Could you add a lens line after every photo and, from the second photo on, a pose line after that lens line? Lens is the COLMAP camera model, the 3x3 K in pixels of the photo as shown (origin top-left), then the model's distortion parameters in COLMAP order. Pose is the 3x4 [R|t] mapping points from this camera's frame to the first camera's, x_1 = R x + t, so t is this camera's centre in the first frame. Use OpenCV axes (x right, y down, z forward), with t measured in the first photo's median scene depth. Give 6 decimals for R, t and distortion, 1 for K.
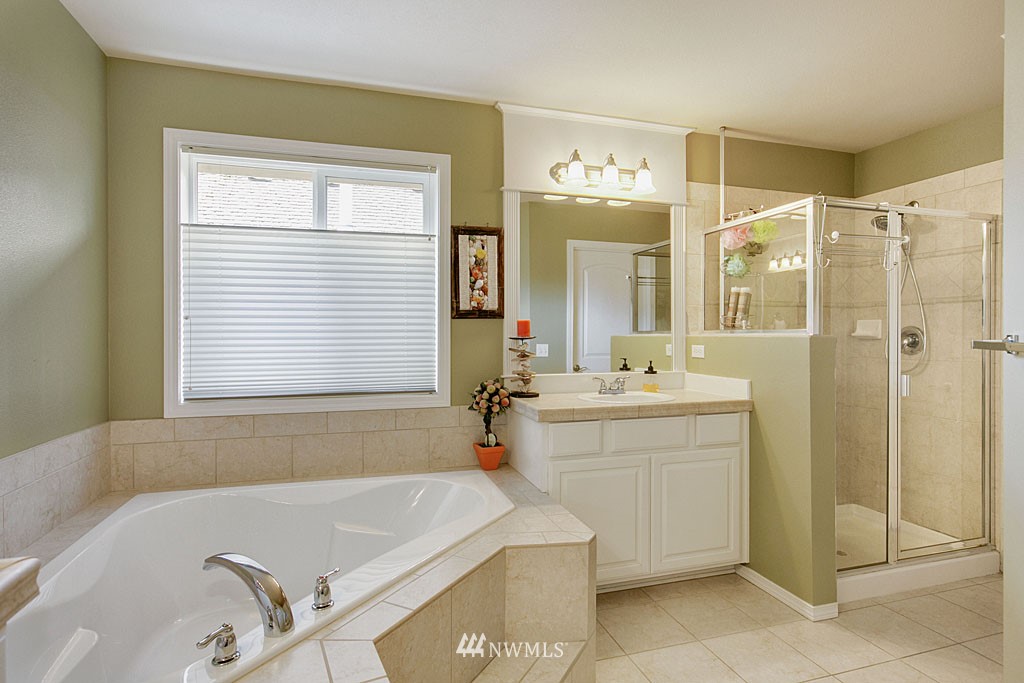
lens RADIAL K [[532.5, 0, 510.8], [0, 532.5, 337.8], [0, 0, 1]] dist [-0.016847, 0.006388]
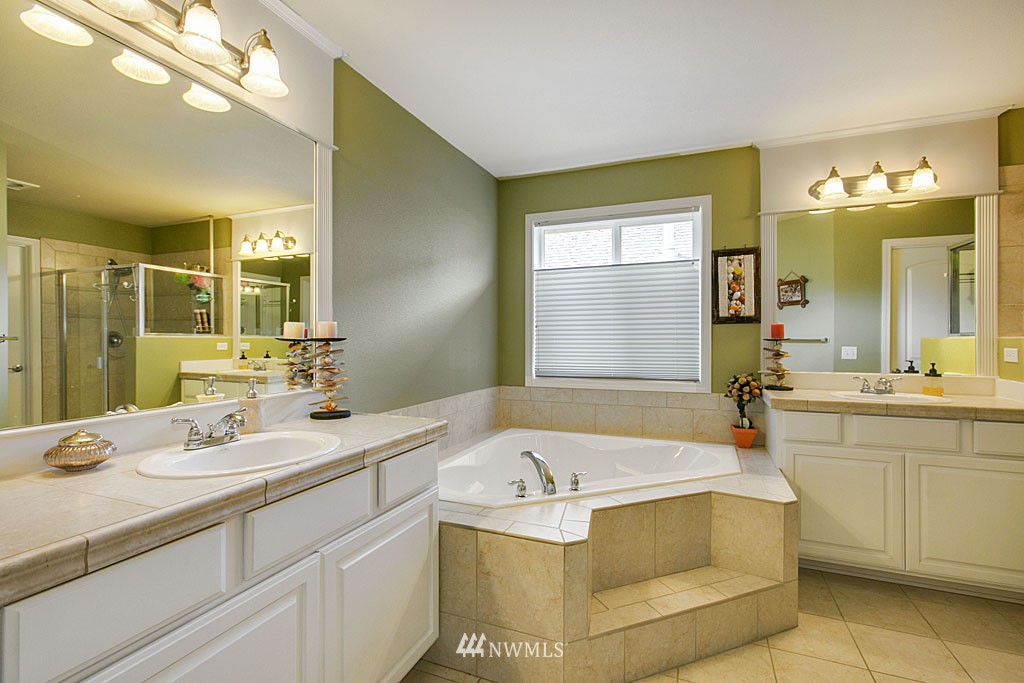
lens RADIAL K [[456.4, 0, 512.0], [0, 456.4, 339.6], [0, 0, 1]] dist [-0.000739, 0.000448]
pose [[0.778892, 0.002858, -0.627152, 0.200478], [-0.004749, 0.999988, -0.001341, 0.004884], [0.627140, 0.004022, 0.778896, -0.145102]]
